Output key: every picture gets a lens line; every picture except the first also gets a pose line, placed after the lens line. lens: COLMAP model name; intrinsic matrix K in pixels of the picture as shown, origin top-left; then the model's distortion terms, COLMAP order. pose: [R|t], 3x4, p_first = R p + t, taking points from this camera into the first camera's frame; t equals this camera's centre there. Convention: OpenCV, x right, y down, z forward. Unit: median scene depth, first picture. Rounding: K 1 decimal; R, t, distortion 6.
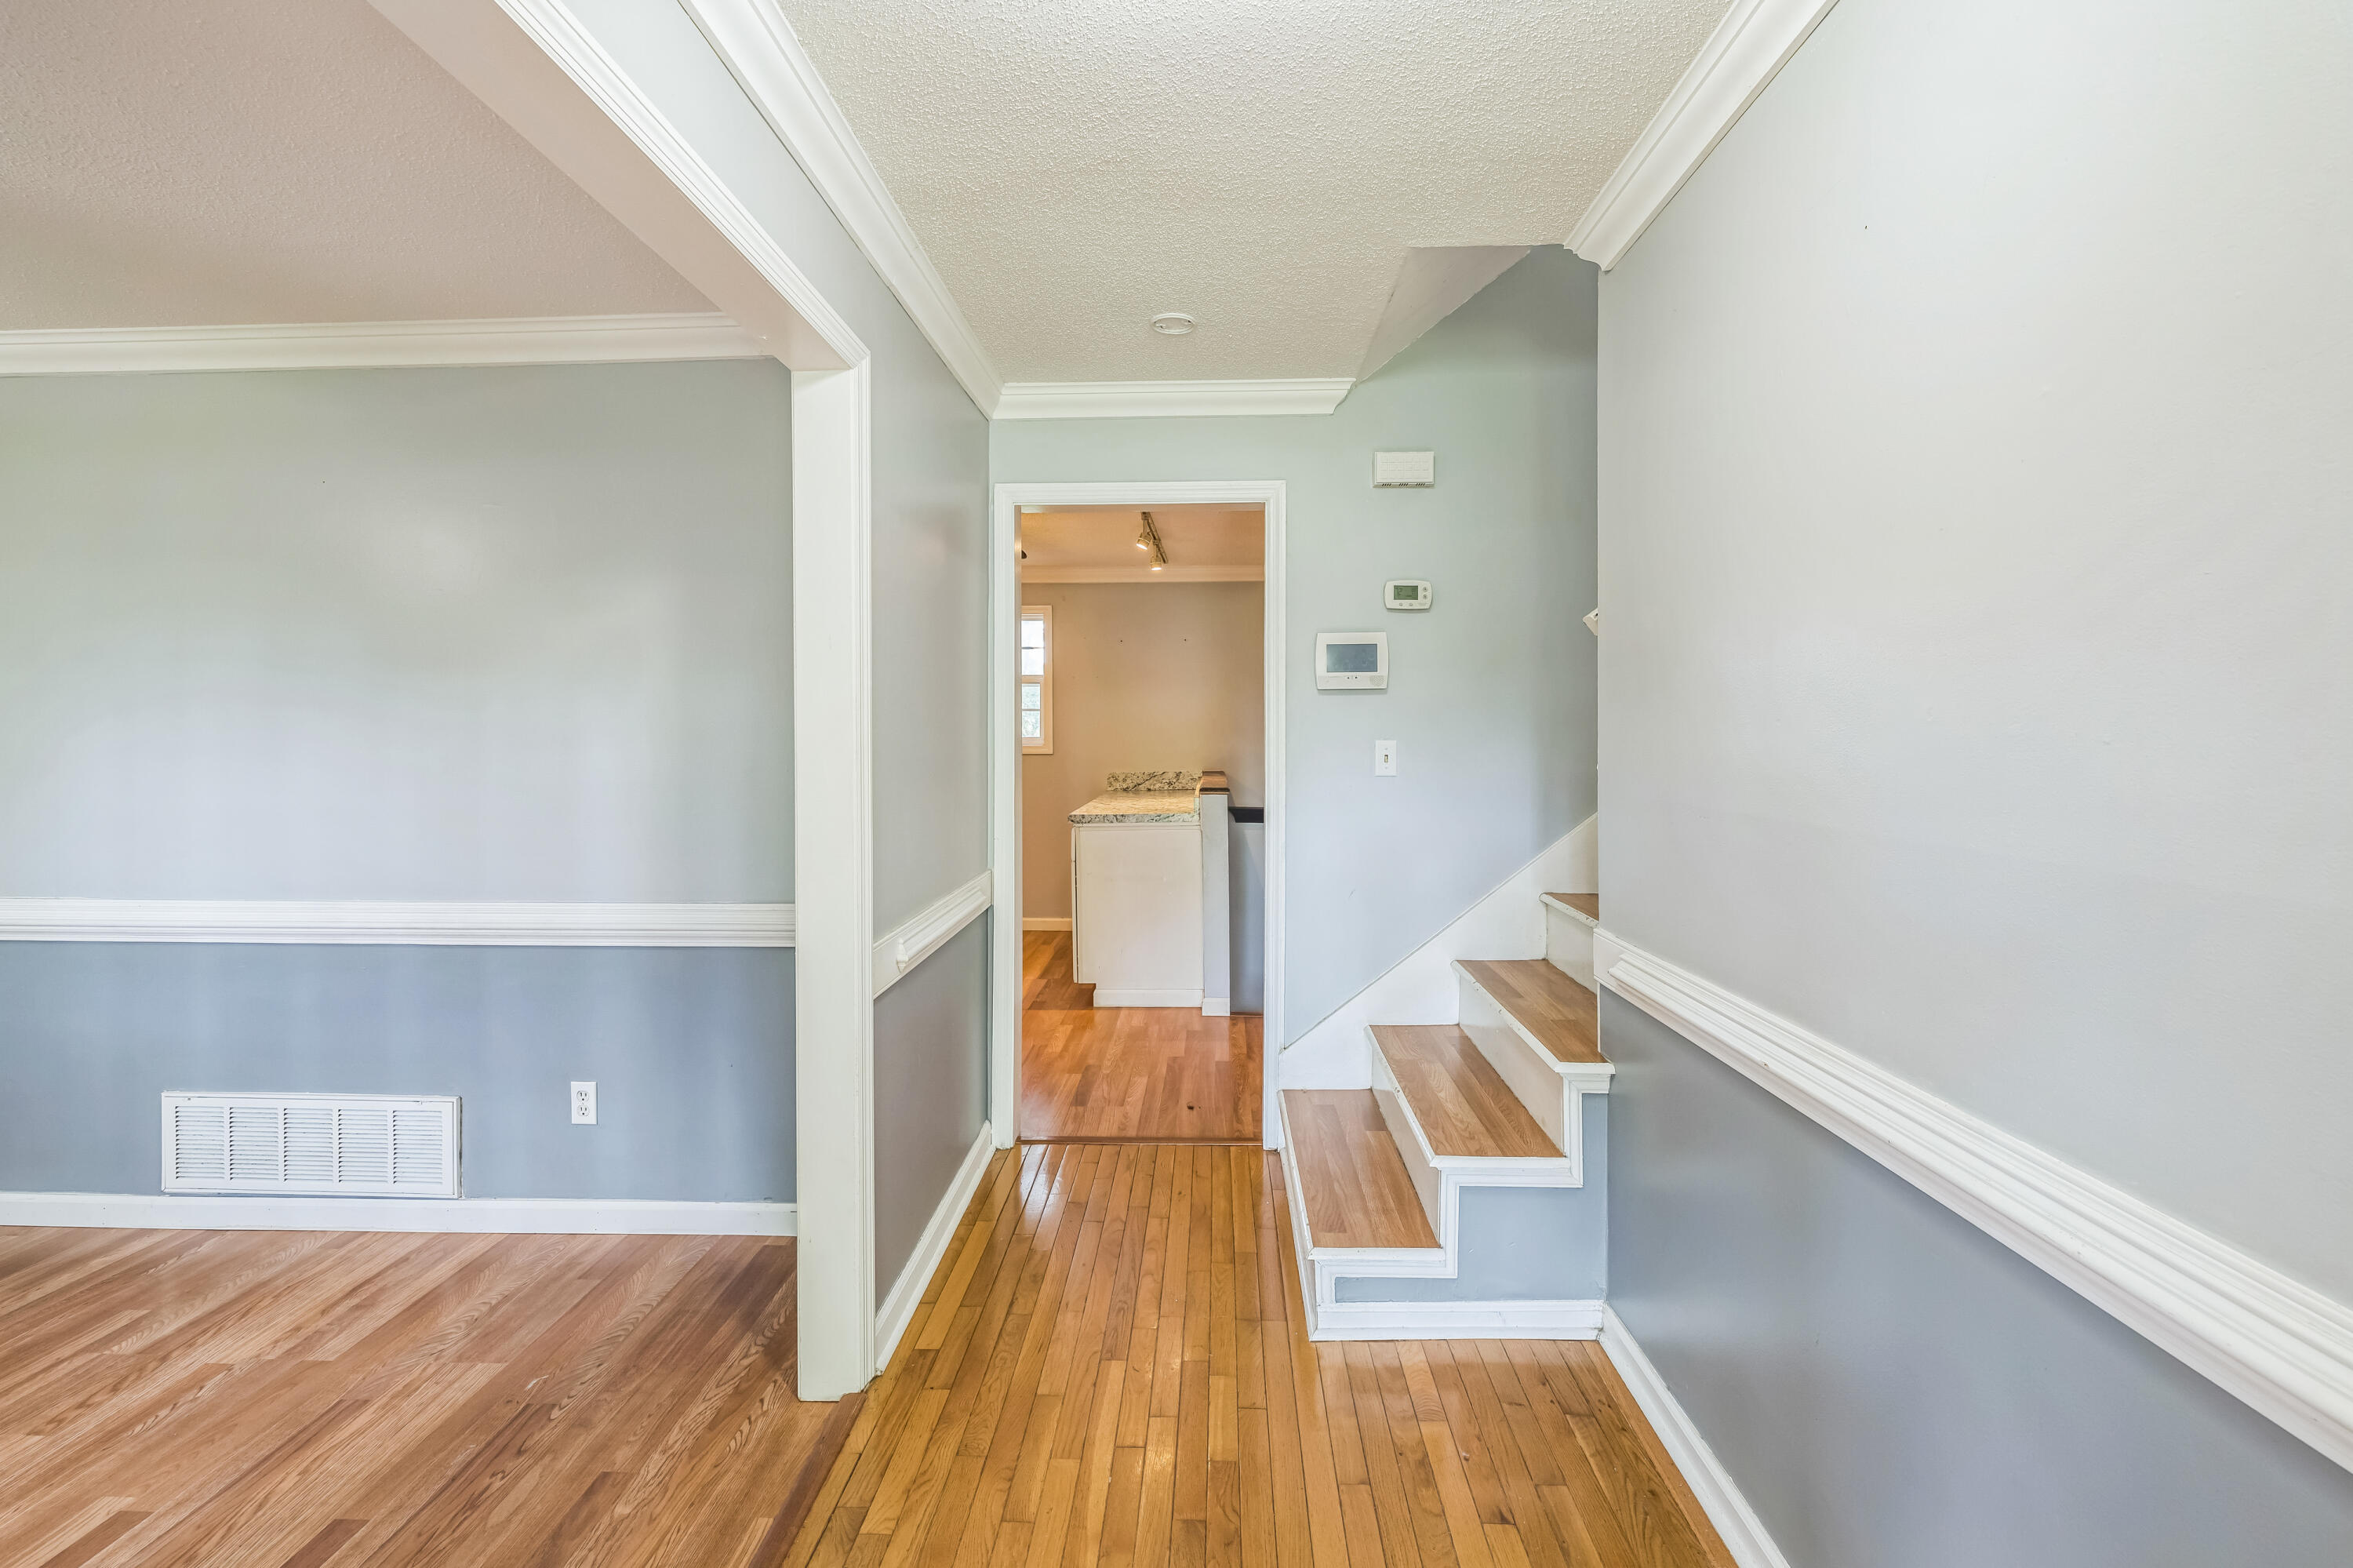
lens RADIAL K [[1008.7, 0, 1171.2], [0, 1008.7, 734.5], [0, 0, 1]] dist [0.000261, 0.000094]
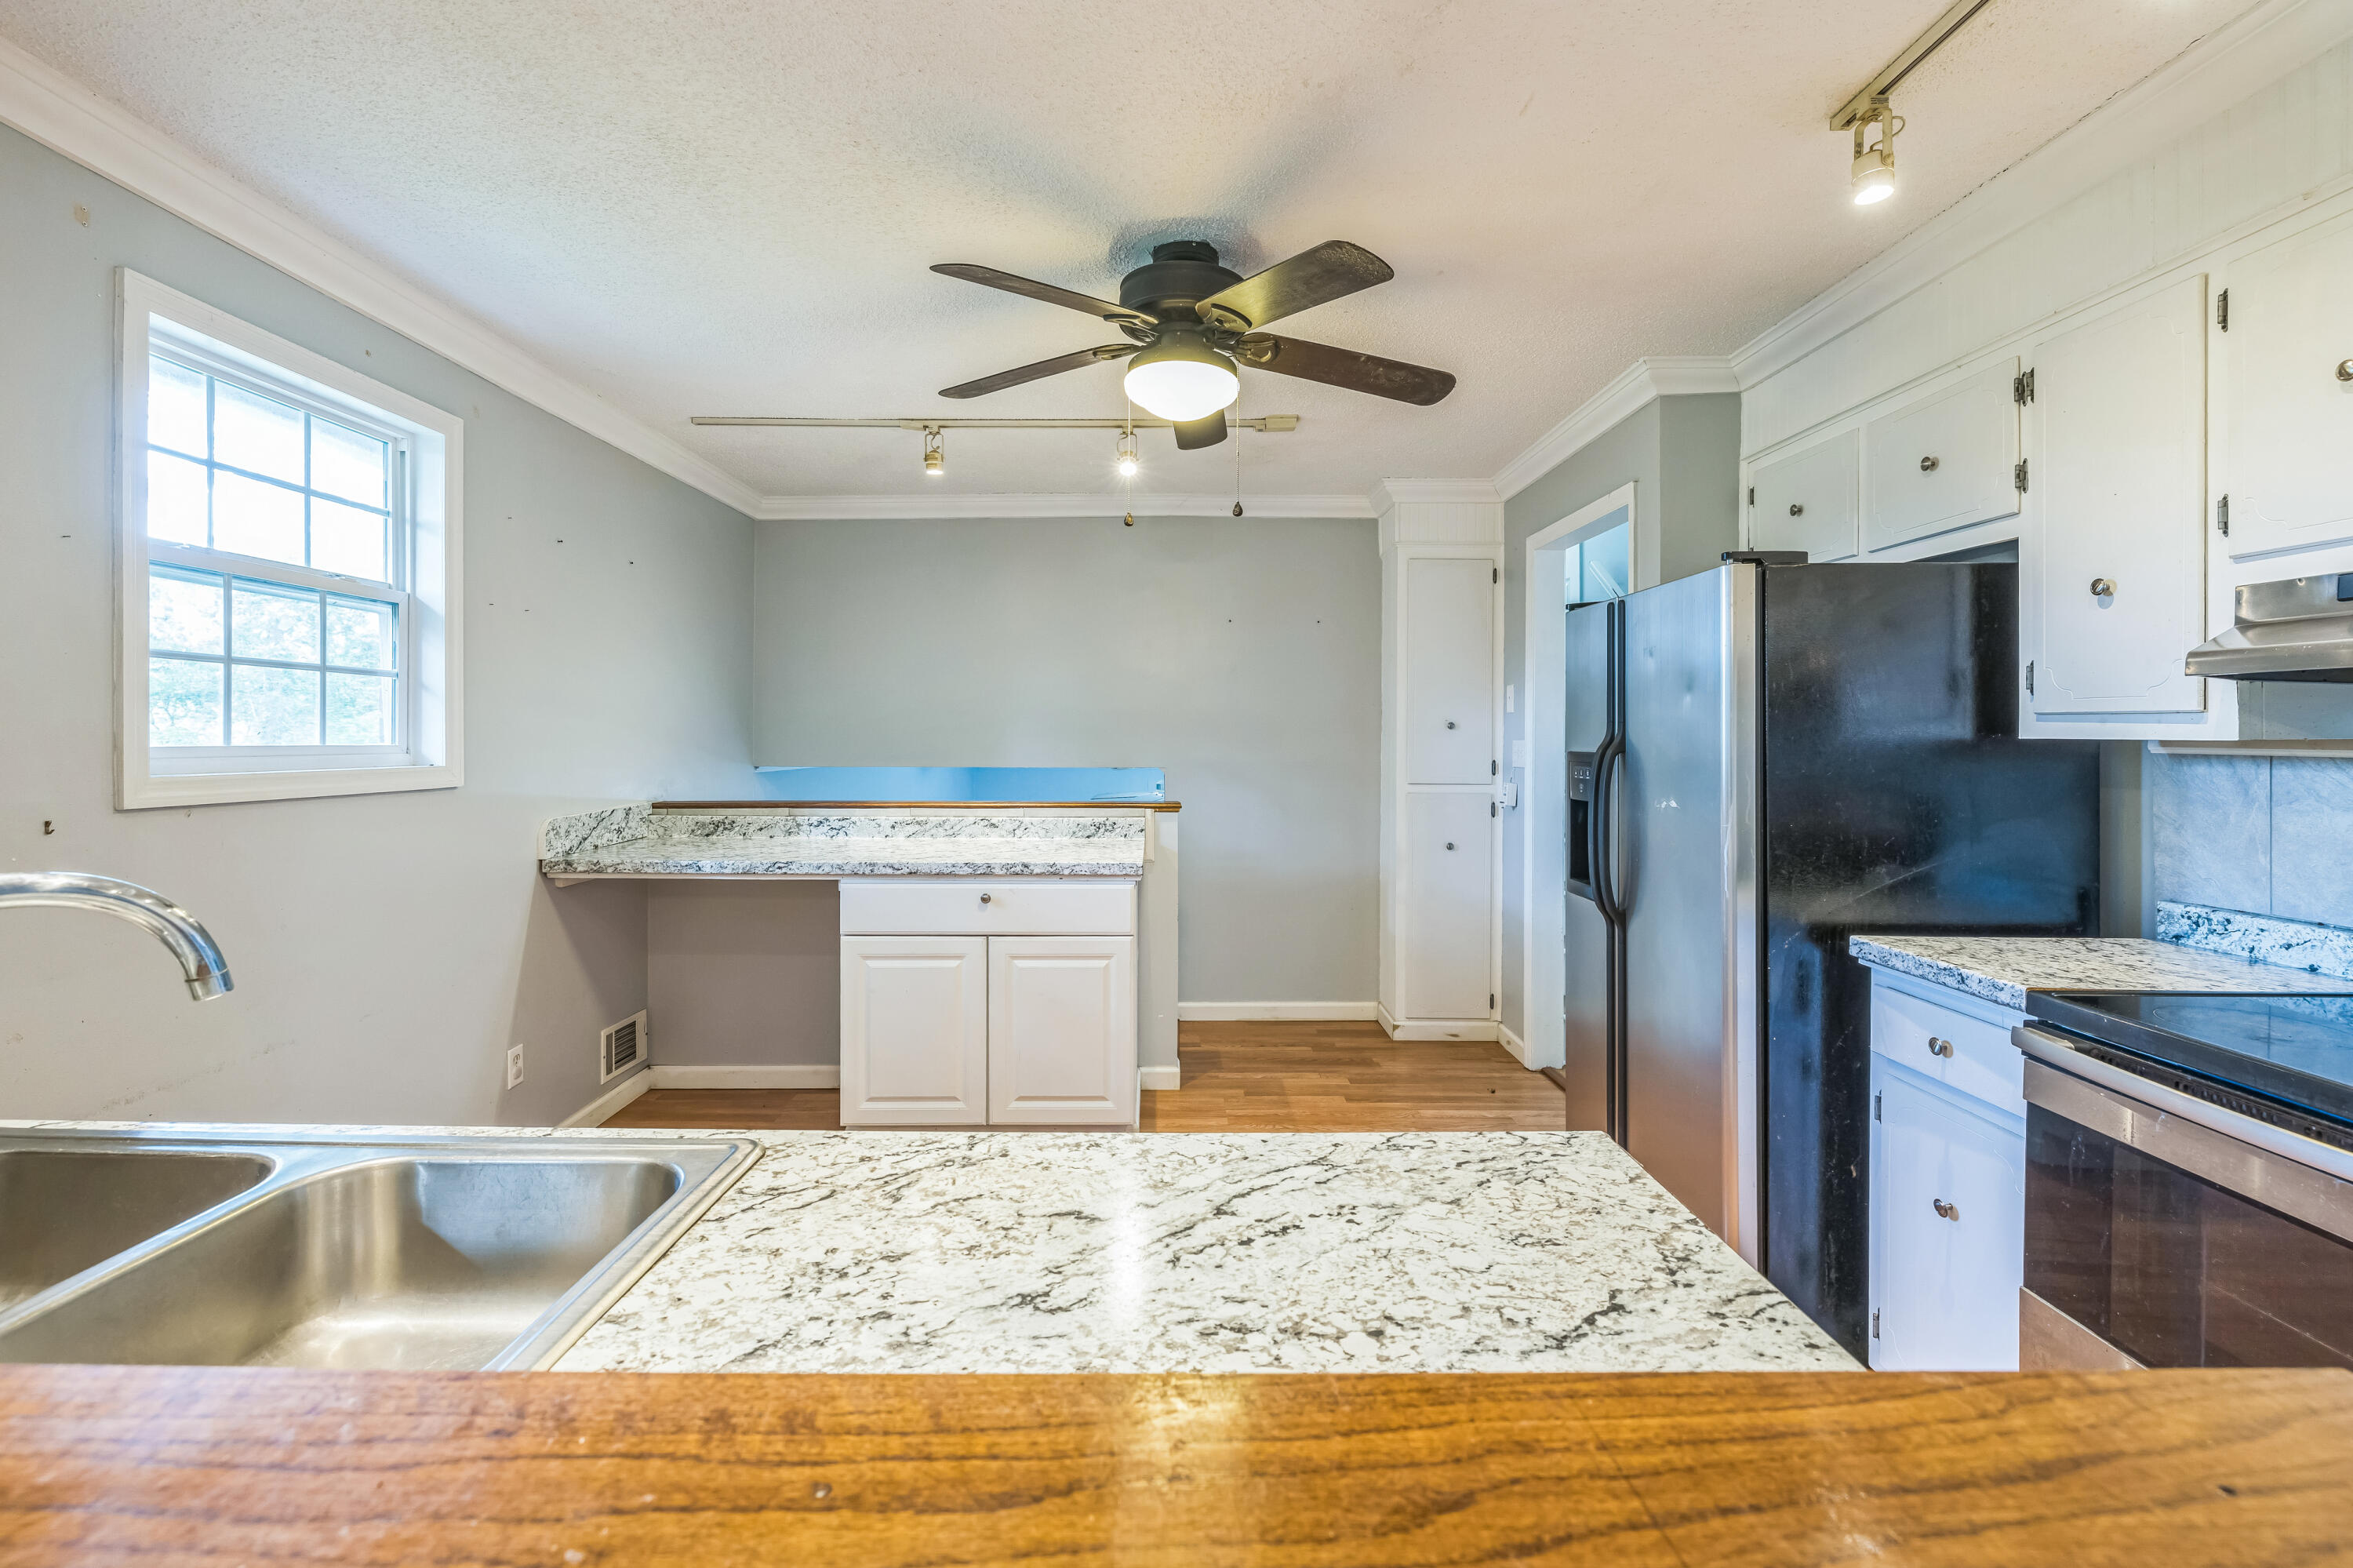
lens RADIAL K [[1001.2, 0, 1163.6], [0, 1001.2, 741.2], [0, 0, 1]] dist [0.000275, -0.000285]
pose [[-0.049749, -0.001721, 0.998760, -1.412992], [-0.000150, 0.999999, 0.001716, 0.000796], [-0.998762, -0.000064, -0.049749, 1.919429]]
